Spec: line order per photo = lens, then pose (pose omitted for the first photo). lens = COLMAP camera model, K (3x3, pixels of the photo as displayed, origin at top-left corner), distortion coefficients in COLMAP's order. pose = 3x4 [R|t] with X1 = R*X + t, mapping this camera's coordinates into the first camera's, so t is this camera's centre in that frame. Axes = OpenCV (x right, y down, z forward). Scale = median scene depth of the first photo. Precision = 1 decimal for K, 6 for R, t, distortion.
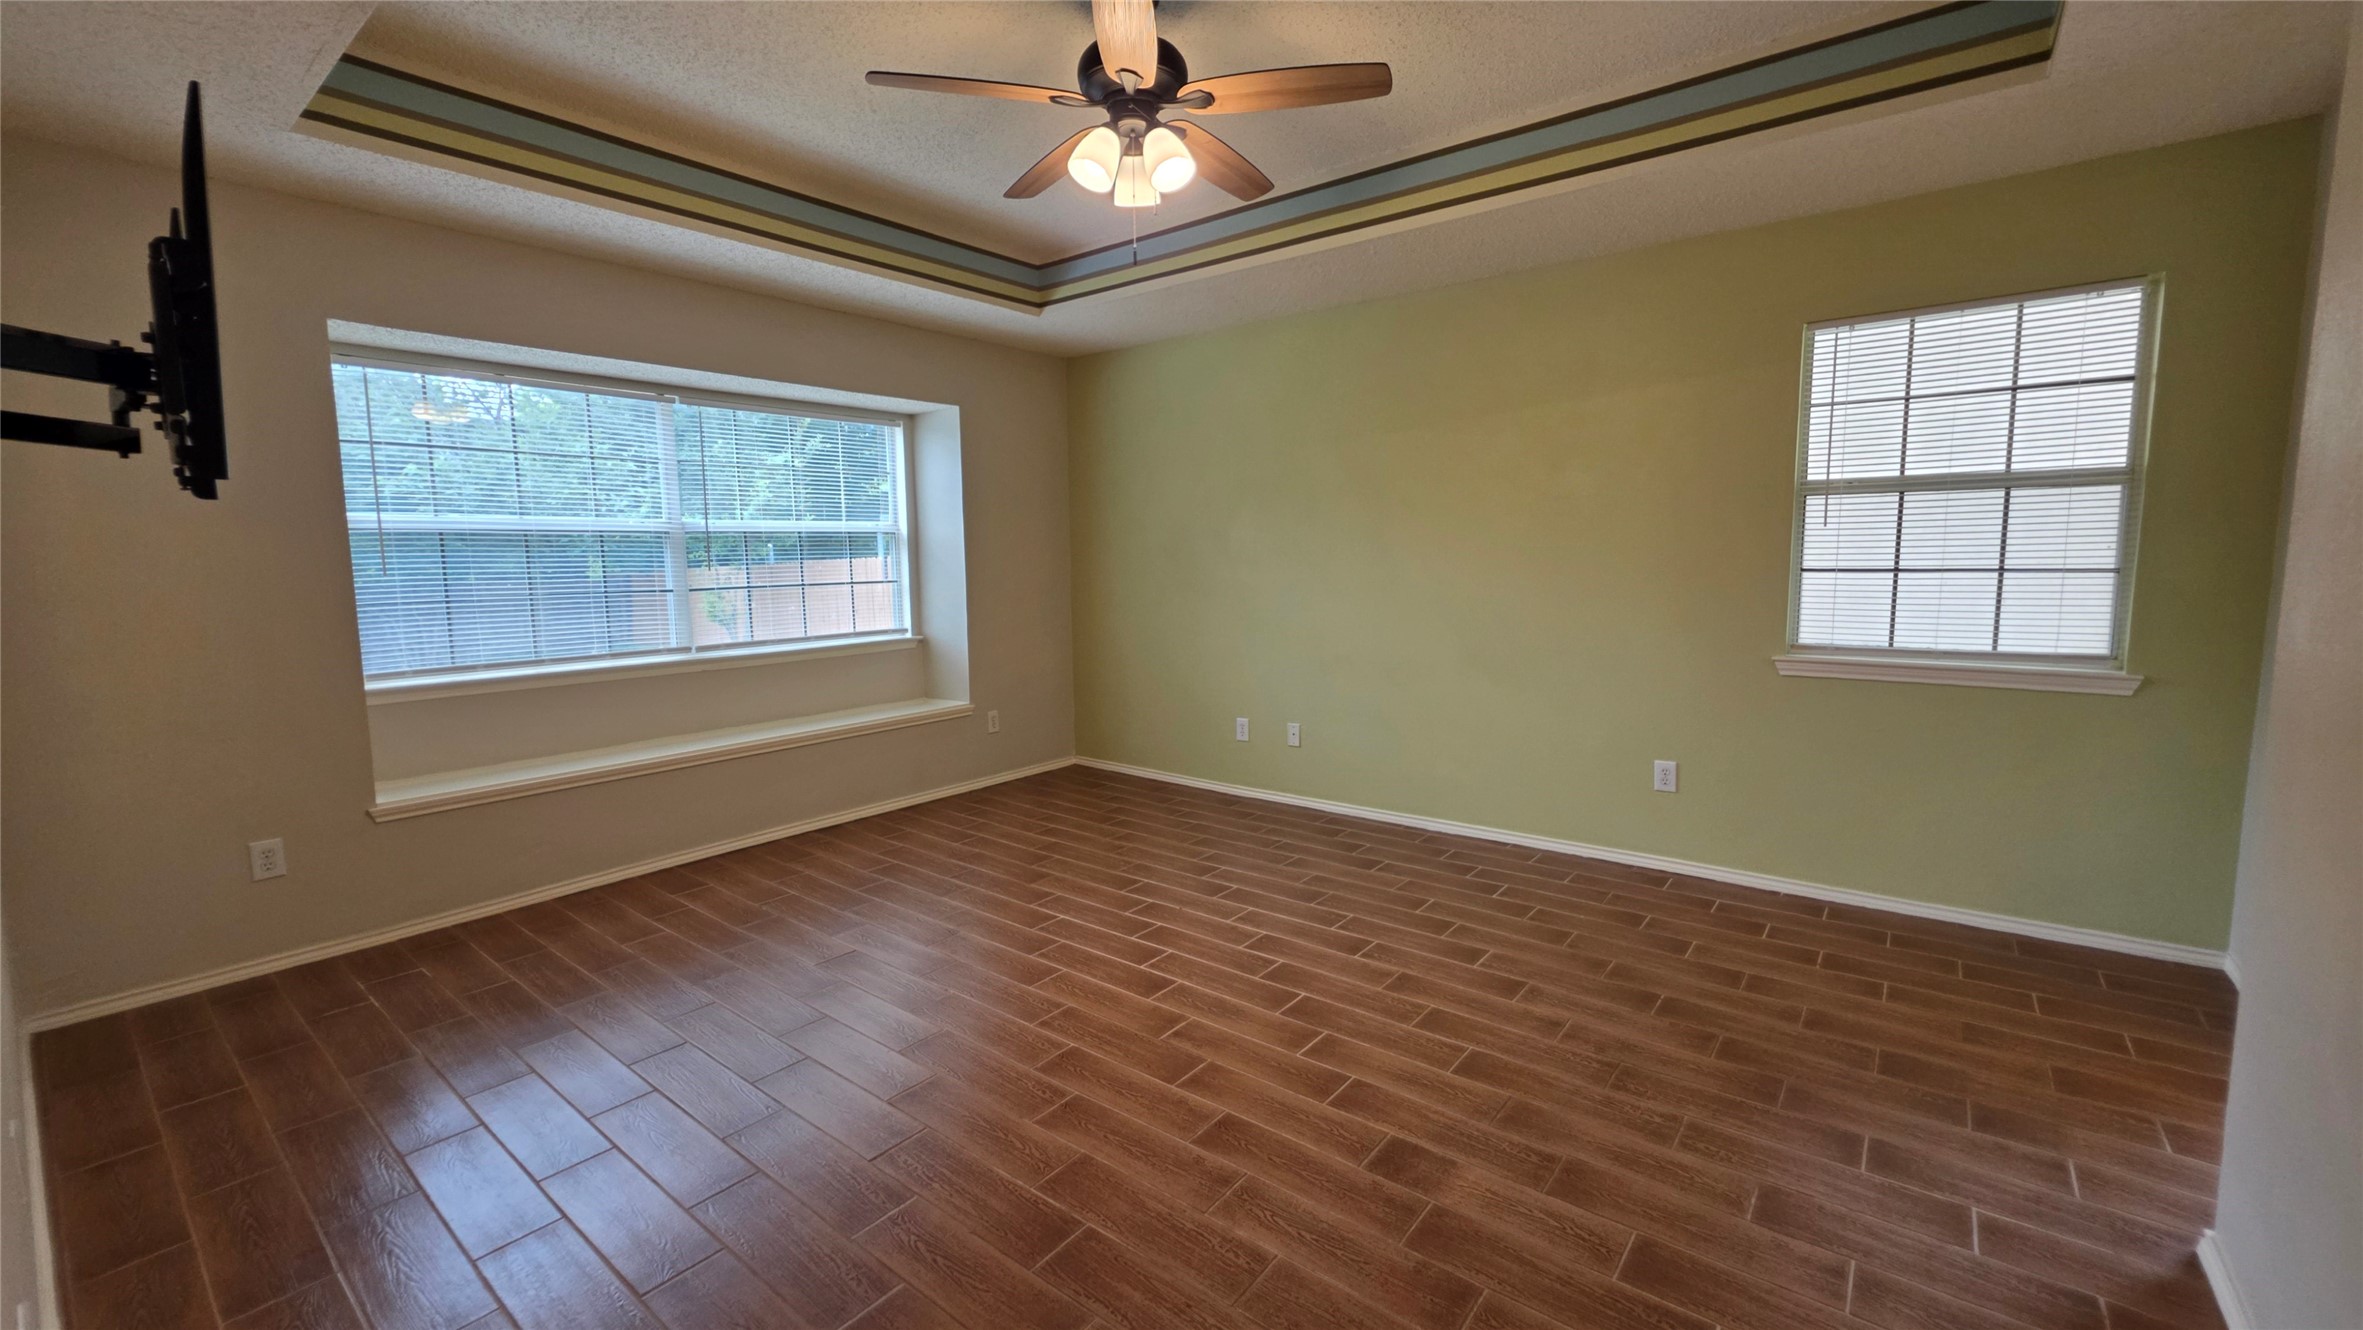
lens RADIAL K [[944.6, 0, 1185.5], [0, 944.6, 652.0], [0, 0, 1]] dist [-0.000902, -0.000370]
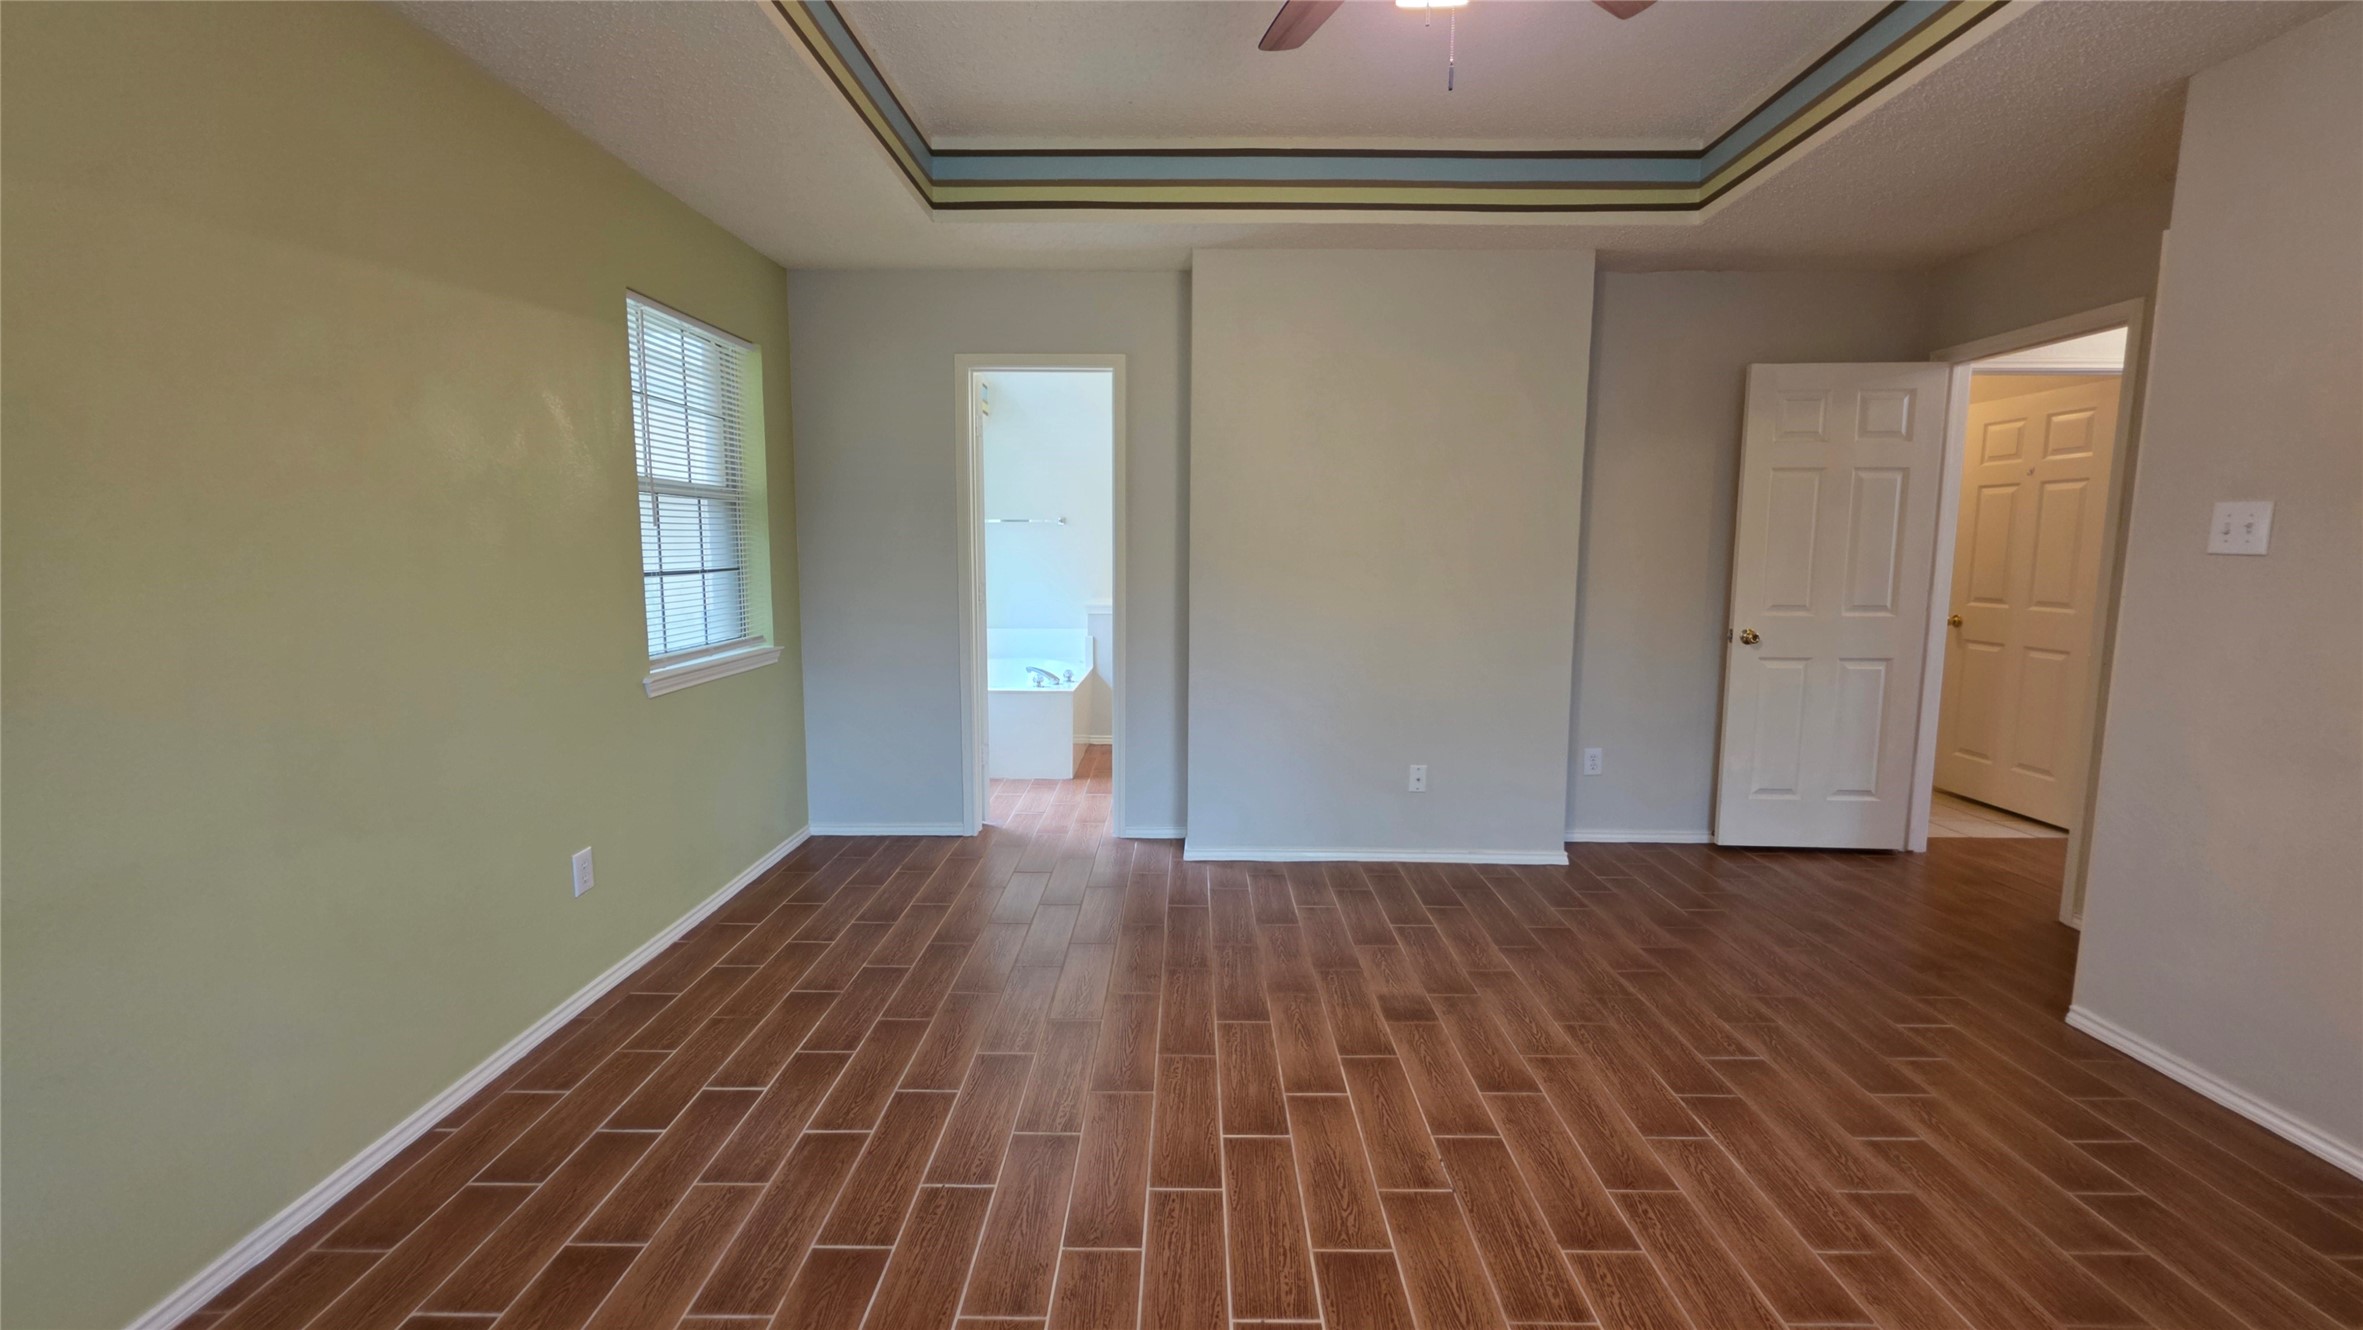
lens RADIAL K [[944.6, 0, 1185.5], [0, 944.6, 652.0], [0, 0, 1]] dist [-0.000902, -0.000370]
pose [[-0.611406, -0.077232, 0.787539, -0.500177], [0.090731, 0.981820, 0.166724, -0.172627], [-0.786098, 0.173390, -0.593283, 1.678233]]
